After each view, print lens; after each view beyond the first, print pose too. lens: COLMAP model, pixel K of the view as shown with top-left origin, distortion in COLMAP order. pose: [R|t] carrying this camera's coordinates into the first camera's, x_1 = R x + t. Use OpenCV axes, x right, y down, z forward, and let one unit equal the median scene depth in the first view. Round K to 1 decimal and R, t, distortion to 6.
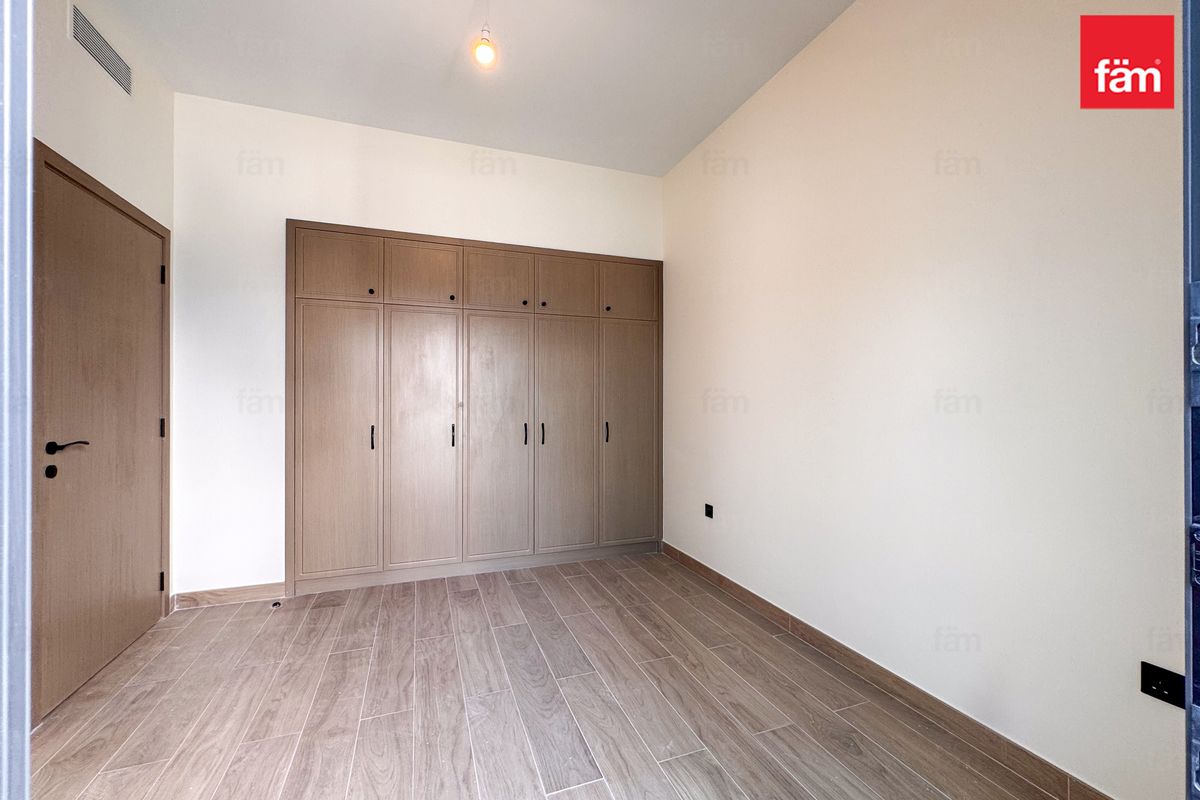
lens RADIAL K [[485.0, 0, 600.0], [0, 485.0, 400.0], [0, 0, 1]] dist [-0.000175, 0.000579]
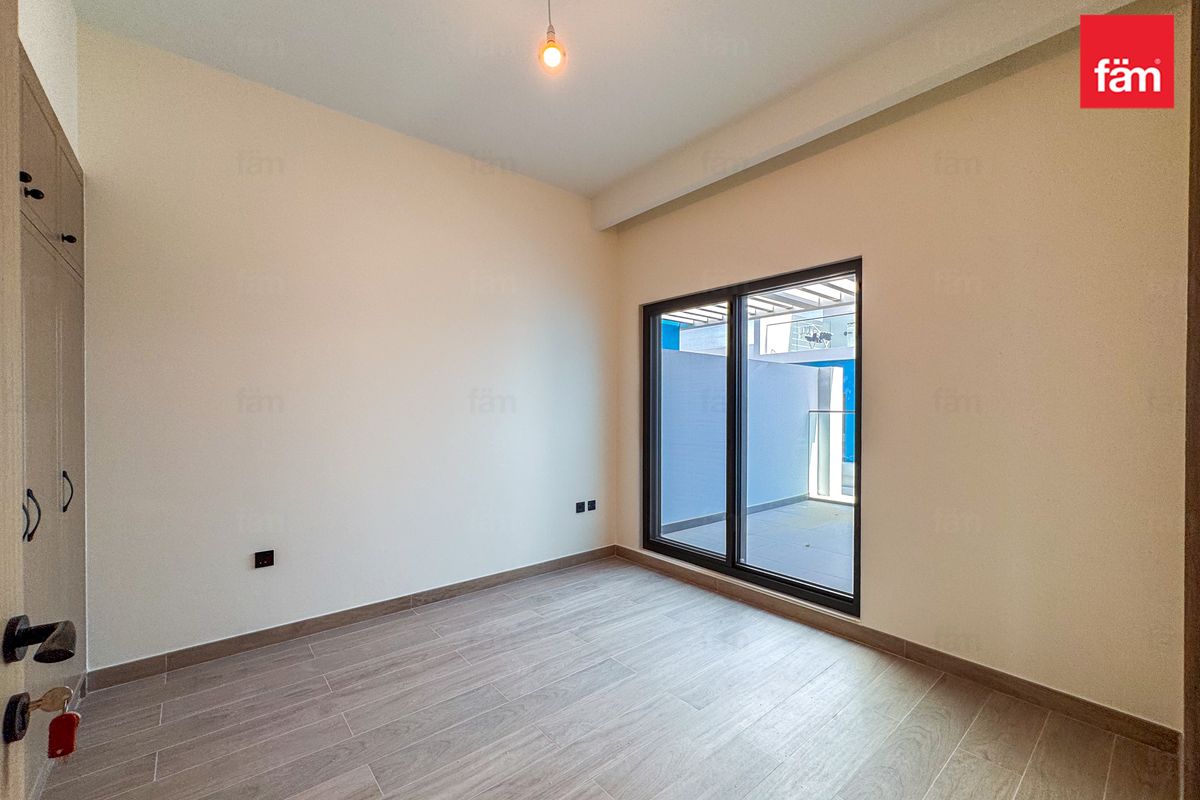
lens RADIAL K [[485.0, 0, 600.0], [0, 485.0, 400.0], [0, 0, 1]] dist [-0.000175, 0.000579]
pose [[-0.336515, 0.012120, 0.941600, -0.881926], [-0.008443, 0.999838, -0.015888, -0.029174], [-0.941640, -0.013296, -0.336358, 0.928119]]
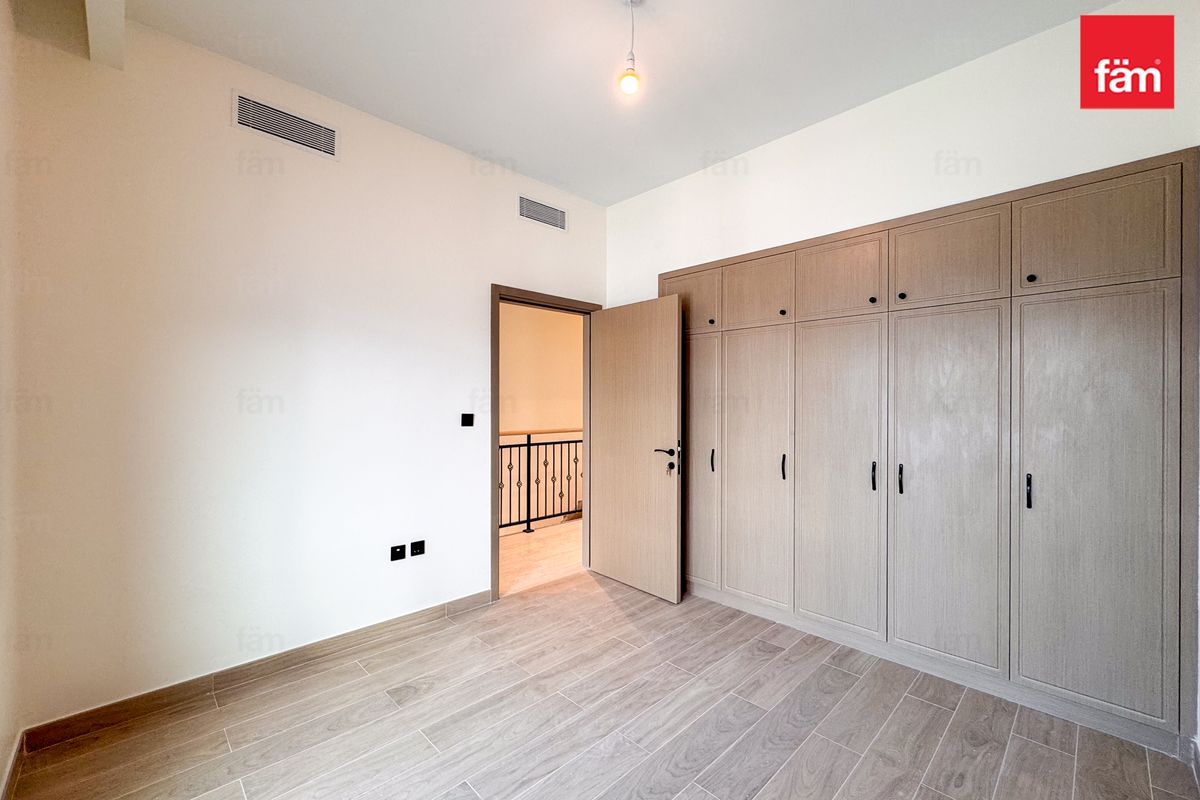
lens RADIAL K [[490.5, 0, 596.2], [0, 490.5, 404.0], [0, 0, 1]] dist [-0.000444, -0.000087]
pose [[0.402418, 0.001714, -0.915455, 0.483908], [0.002239, 0.999993, 0.002857, -0.058289], [0.915453, -0.003199, 0.402411, 0.406009]]
